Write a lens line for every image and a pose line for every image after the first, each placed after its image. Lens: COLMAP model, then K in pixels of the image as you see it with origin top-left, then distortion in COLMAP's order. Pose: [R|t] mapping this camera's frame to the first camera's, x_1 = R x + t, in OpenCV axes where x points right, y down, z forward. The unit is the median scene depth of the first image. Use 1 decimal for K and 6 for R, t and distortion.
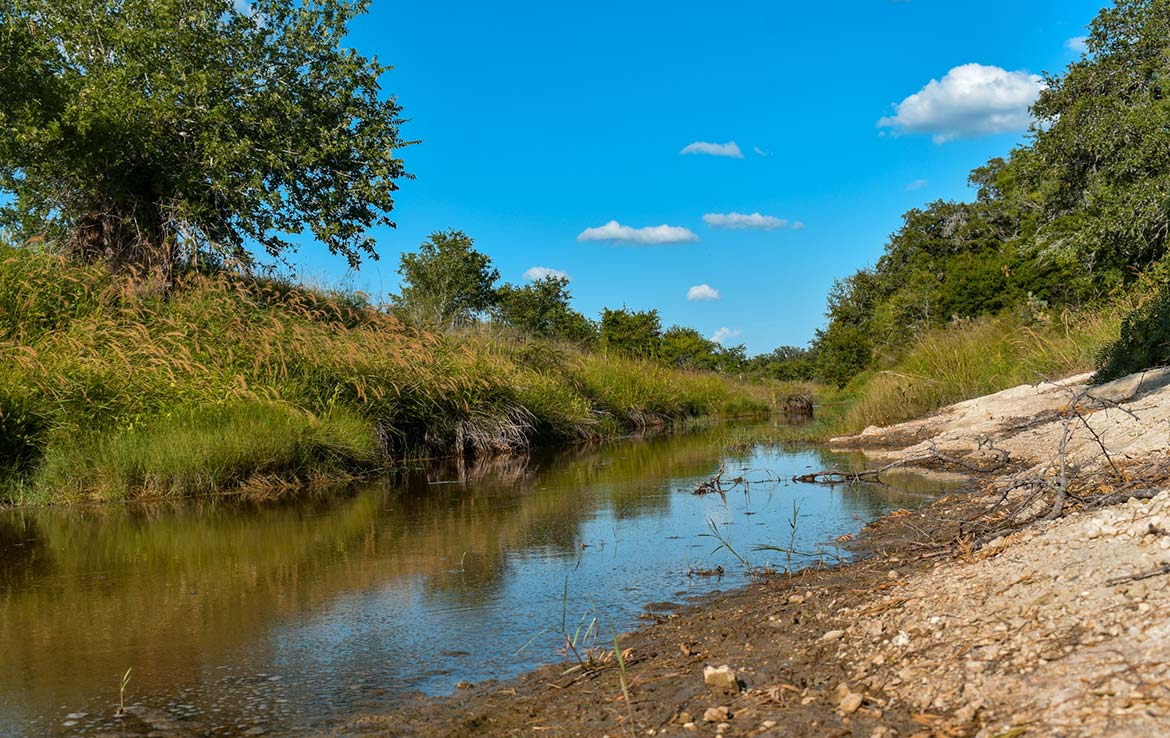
lens RADIAL K [[1391.8, 0, 585.0], [0, 1391.8, 369.0], [0, 0, 1]] dist [-0.105327, 0.054814]
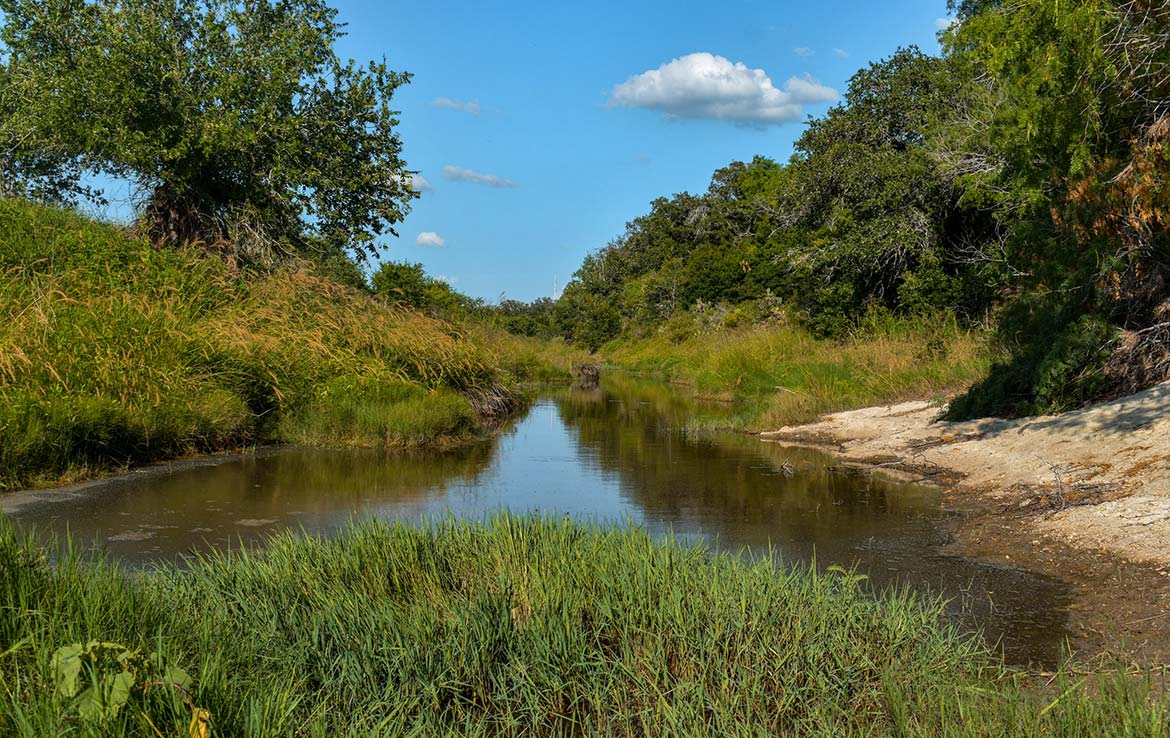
lens RADIAL K [[1391.8, 0, 585.0], [0, 1391.8, 369.0], [0, 0, 1]] dist [-0.105327, 0.054814]
pose [[0.969387, 0.079906, 0.232172, -0.089450], [-0.090548, 0.995258, 0.035528, -0.013694], [-0.228232, -0.055463, 0.972026, -0.112553]]
